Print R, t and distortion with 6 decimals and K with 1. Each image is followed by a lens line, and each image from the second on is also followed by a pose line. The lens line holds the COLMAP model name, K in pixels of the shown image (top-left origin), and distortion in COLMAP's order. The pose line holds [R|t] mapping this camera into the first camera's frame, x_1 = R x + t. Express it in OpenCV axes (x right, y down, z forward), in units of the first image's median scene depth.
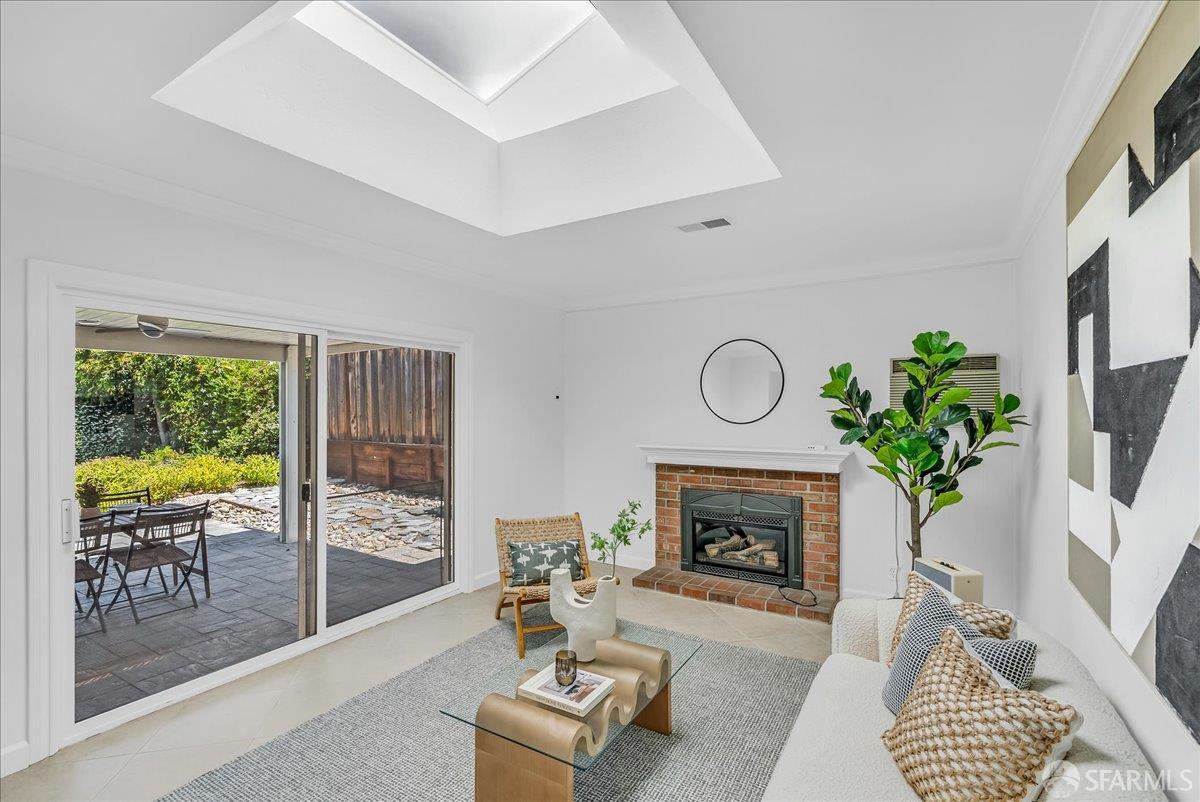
lens RADIAL K [[540.6, 0, 600.0], [0, 540.6, 401.0], [0, 0, 1]] dist [-0.005530, 0.000283]
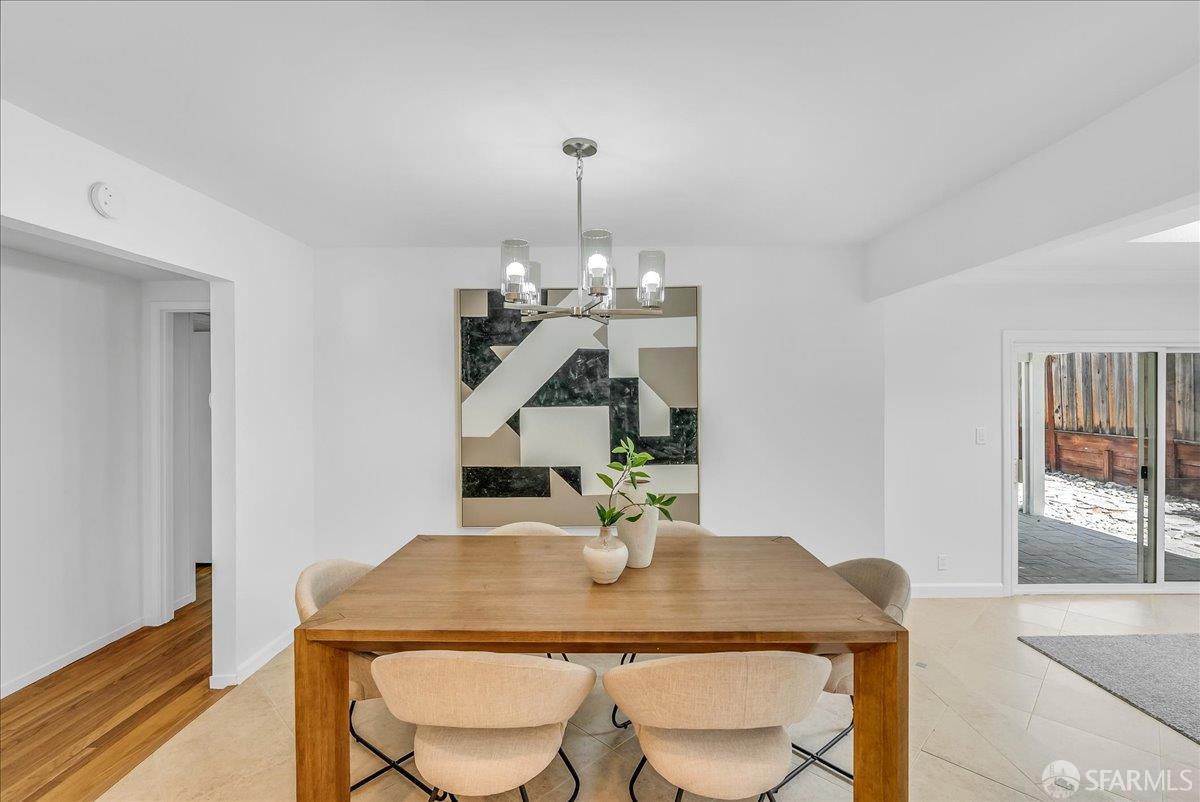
lens RADIAL K [[540.6, 0, 600.0], [0, 540.6, 401.0], [0, 0, 1]] dist [-0.005530, 0.000283]
pose [[0.512203, 0.009049, -0.858817, -0.034012], [0.017507, 0.999627, 0.020974, -0.017788], [0.858686, -0.025779, 0.511854, -0.257041]]
